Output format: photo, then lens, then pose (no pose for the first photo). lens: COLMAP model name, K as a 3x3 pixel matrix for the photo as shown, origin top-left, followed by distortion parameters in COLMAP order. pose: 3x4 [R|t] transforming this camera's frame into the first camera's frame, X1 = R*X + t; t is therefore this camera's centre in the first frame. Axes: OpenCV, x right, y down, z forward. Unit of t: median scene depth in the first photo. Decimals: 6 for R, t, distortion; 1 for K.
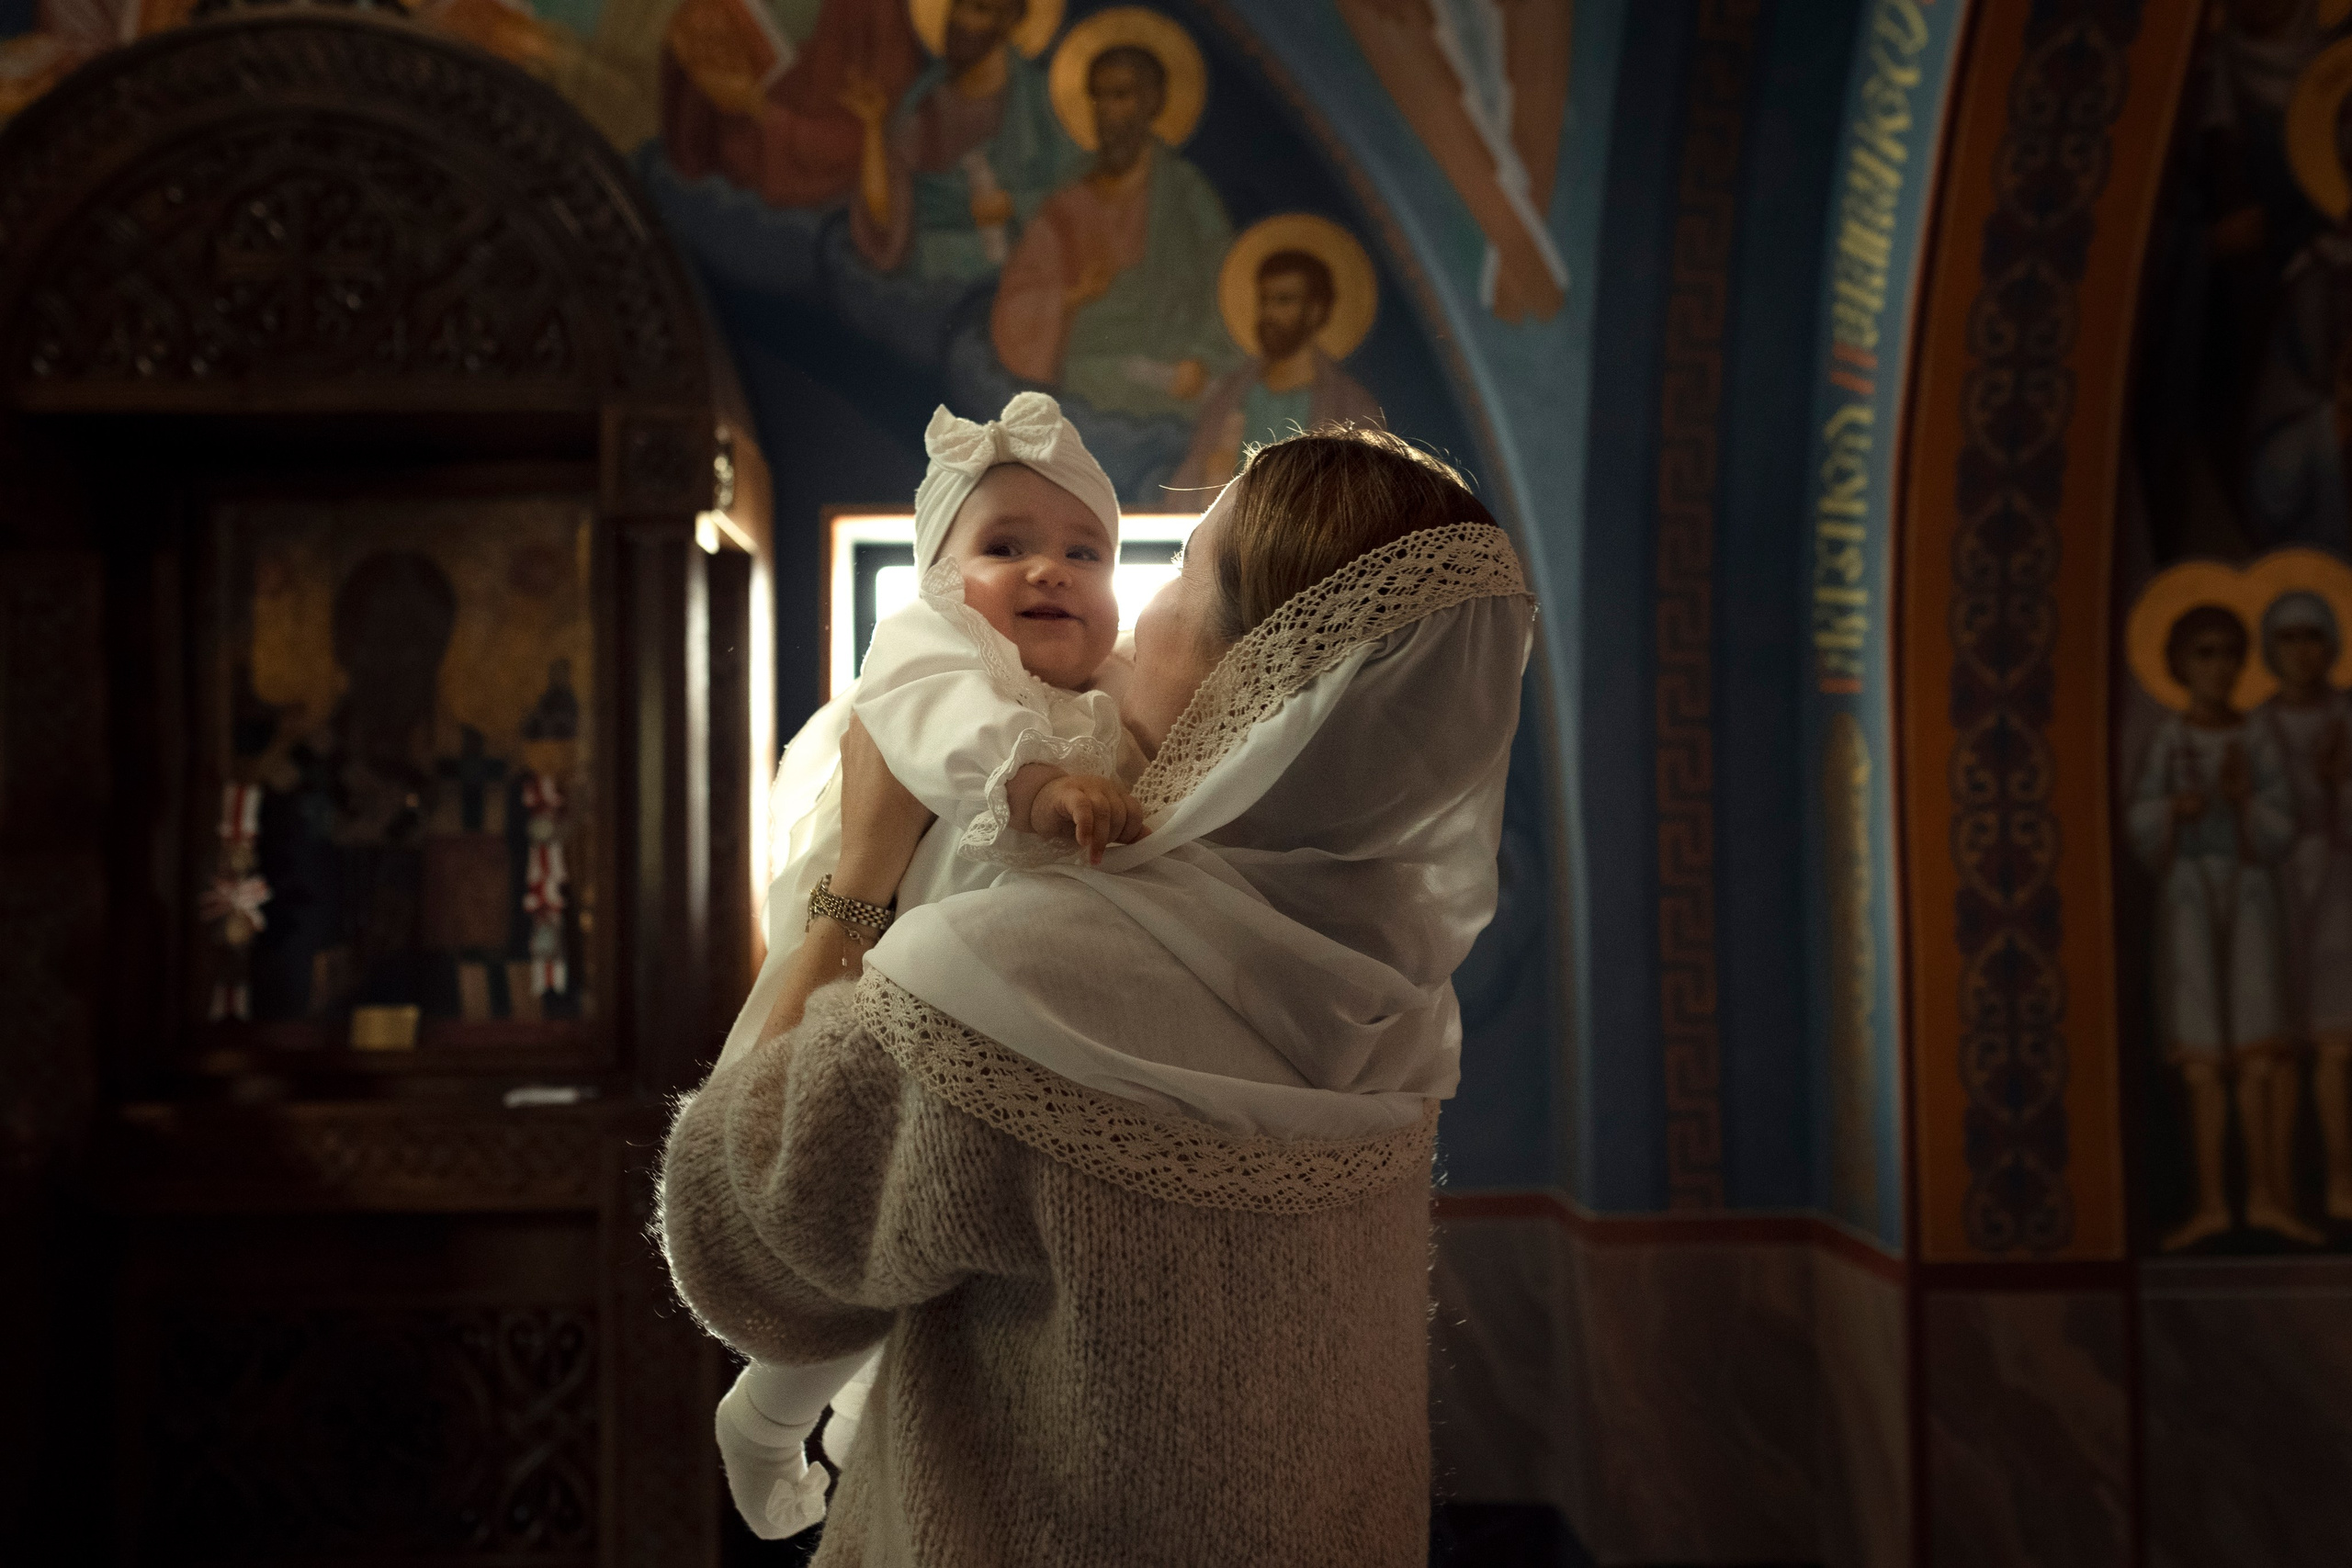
lens RADIAL K [[2299.2, 0, 1145.5], [0, 2299.2, 788.5], [0, 0, 1]] dist [-0.001859, 0.015937]
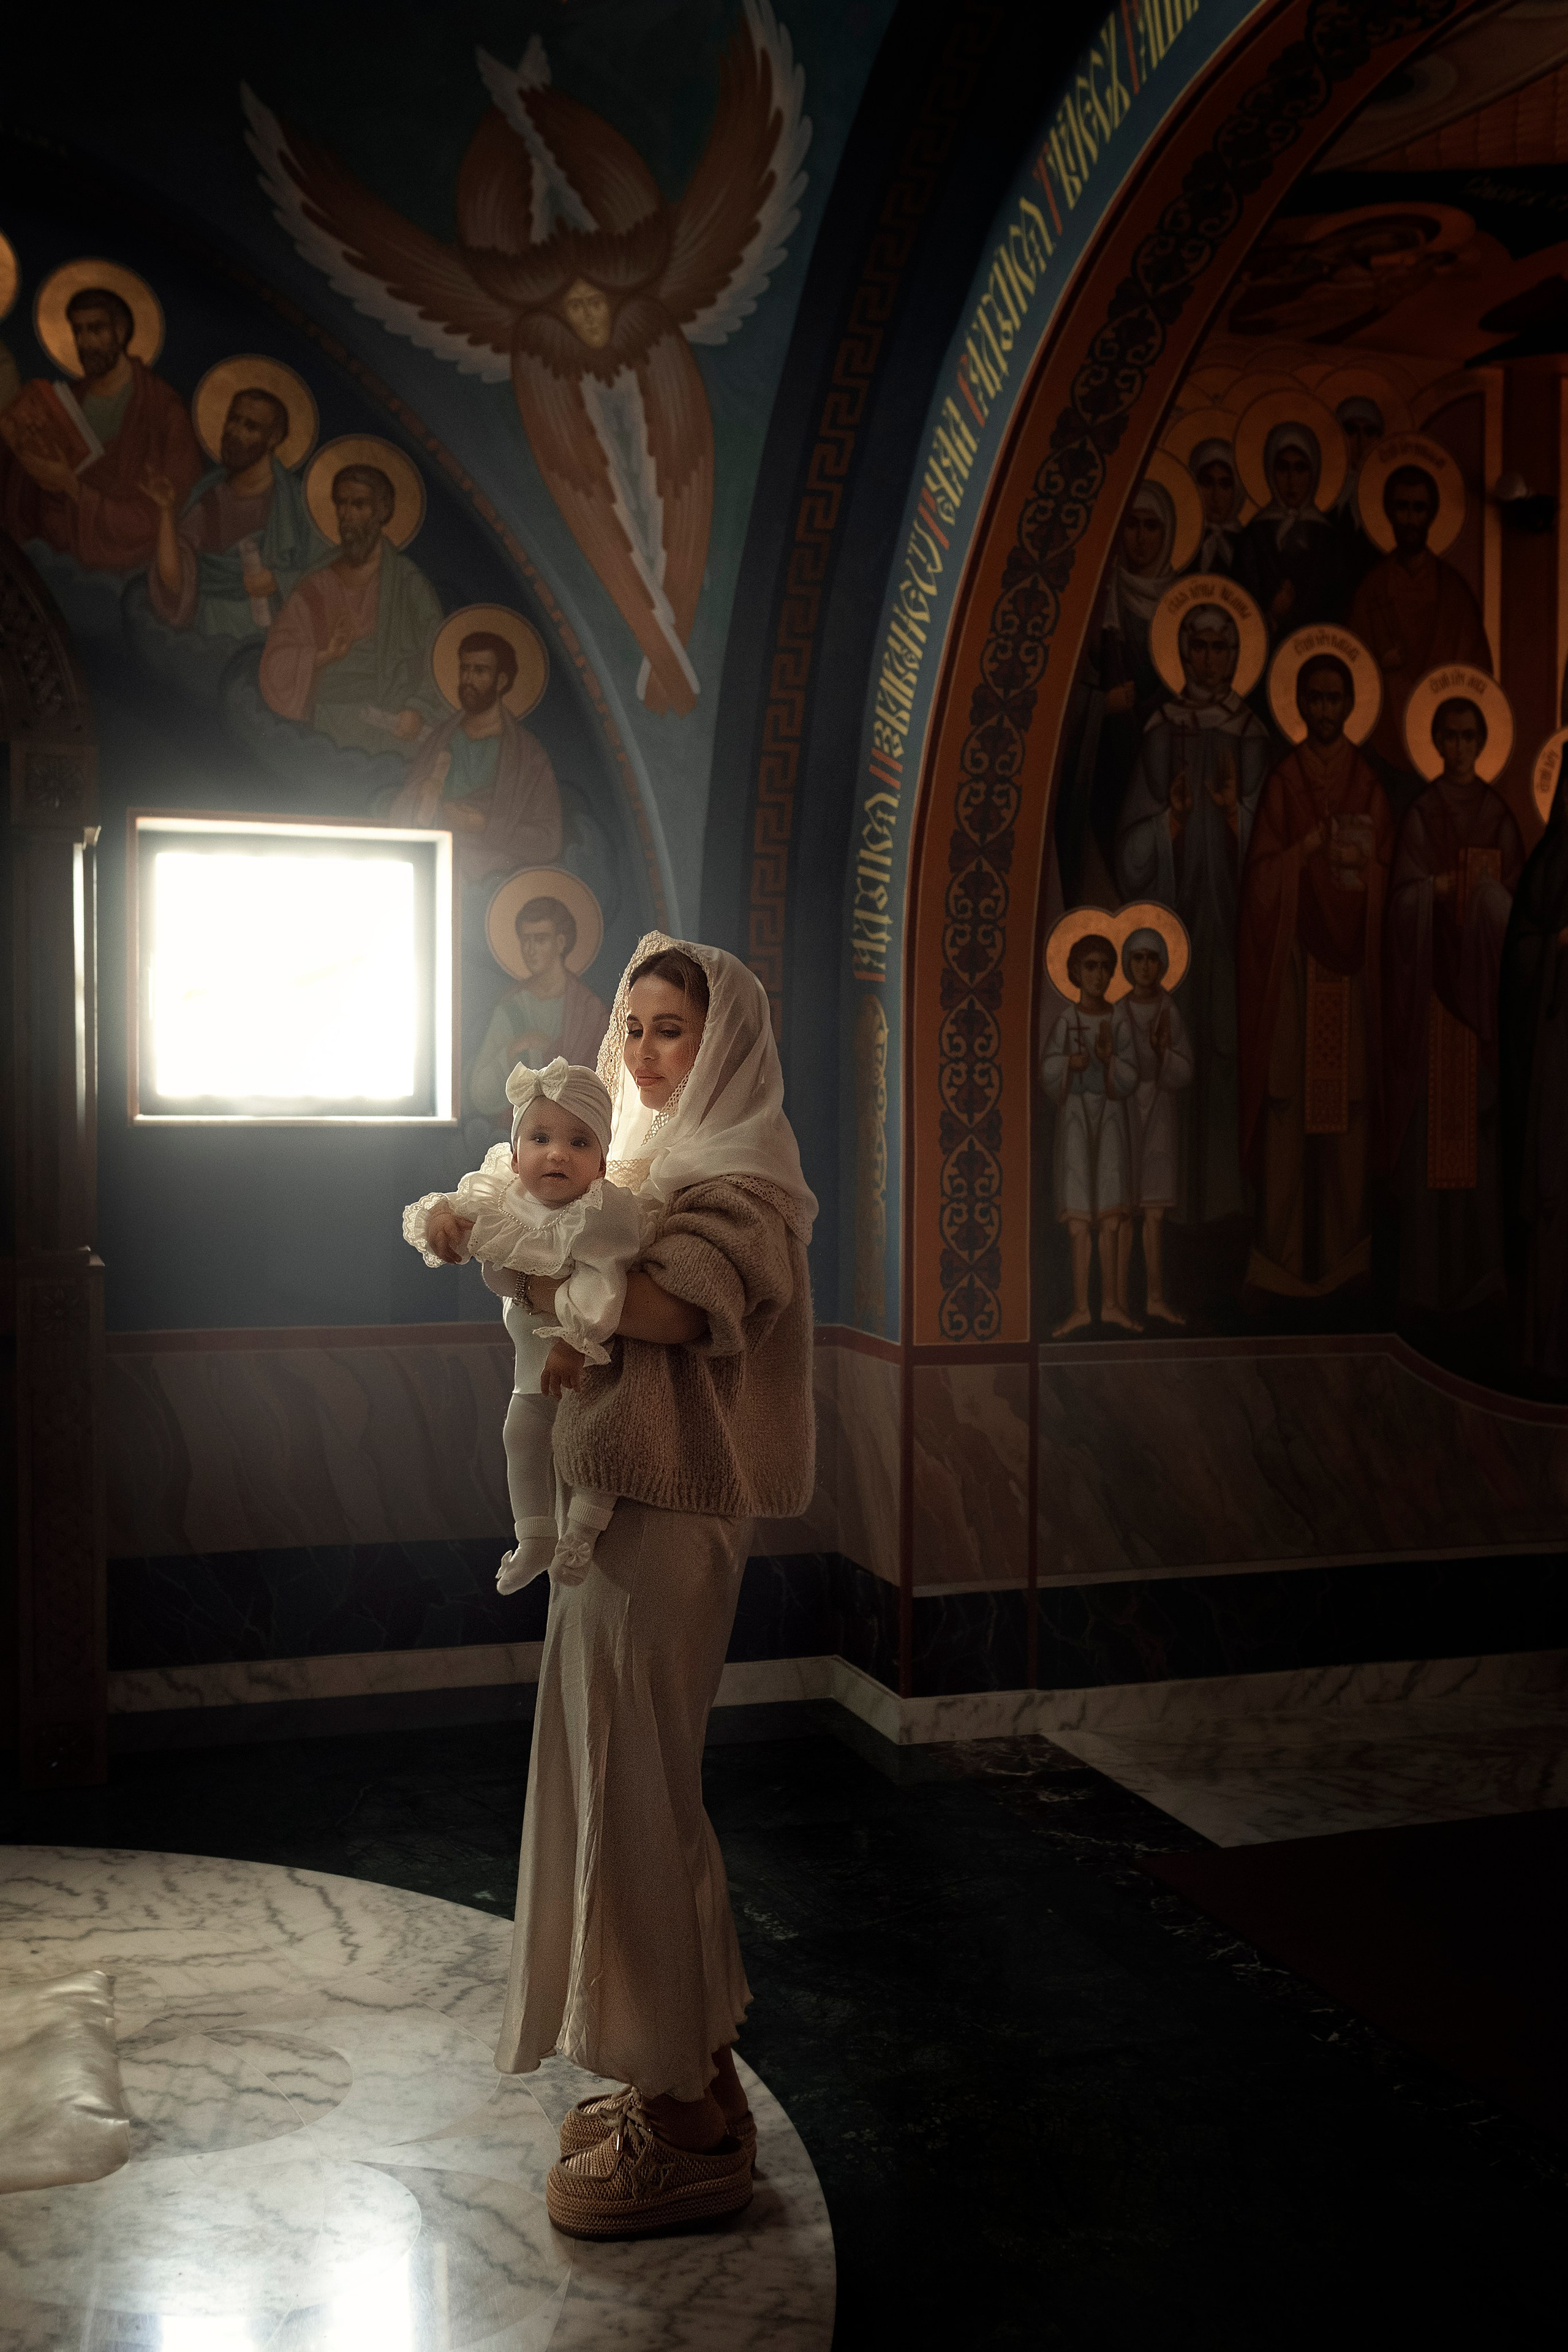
lens RADIAL K [[2299.4, 0, 784.0], [0, 2299.4, 1176.0], [0, 0, 1]] dist [-0.001859, 0.015937]
pose [[0.954305, 0.004348, 0.298801, -0.193331], [-0.027881, 0.996828, 0.074542, -0.023687], [-0.297530, -0.079467, 0.951400, -0.412562]]
